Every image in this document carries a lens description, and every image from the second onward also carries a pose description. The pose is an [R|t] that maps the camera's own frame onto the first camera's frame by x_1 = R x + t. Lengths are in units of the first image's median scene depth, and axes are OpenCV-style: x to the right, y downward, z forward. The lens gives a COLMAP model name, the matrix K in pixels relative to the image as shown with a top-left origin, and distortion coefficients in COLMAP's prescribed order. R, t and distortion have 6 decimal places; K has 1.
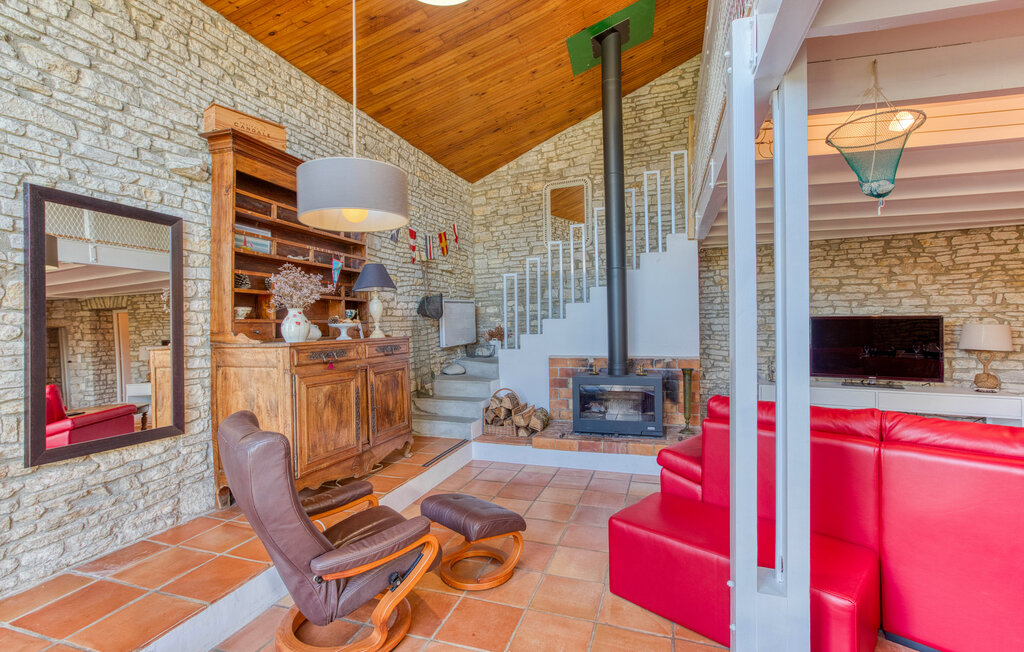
lens RADIAL K [[473.8, 0, 509.3], [0, 473.8, 316.0], [0, 0, 1]] dist [-0.002222, 0.000469]
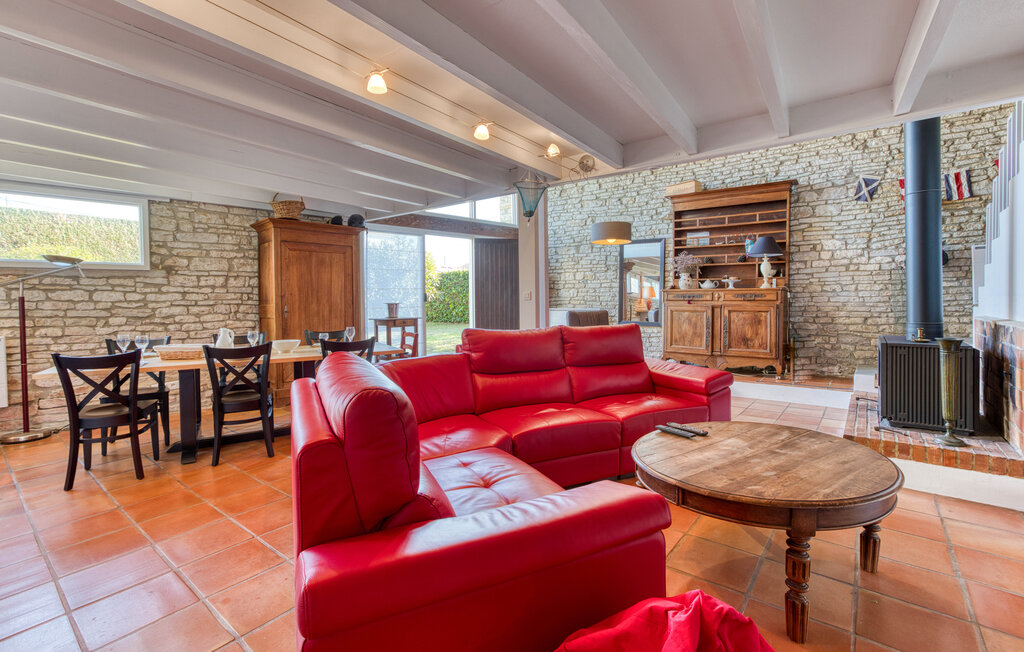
lens RADIAL K [[469.4, 0, 511.8], [0, 469.4, 306.3], [0, 0, 1]] dist [-0.002366, 0.007643]
pose [[-0.349634, 0.028999, -0.936438, 1.671225], [0.023813, 0.999473, 0.022061, 0.062687], [0.936584, -0.014586, -0.350140, 1.006058]]
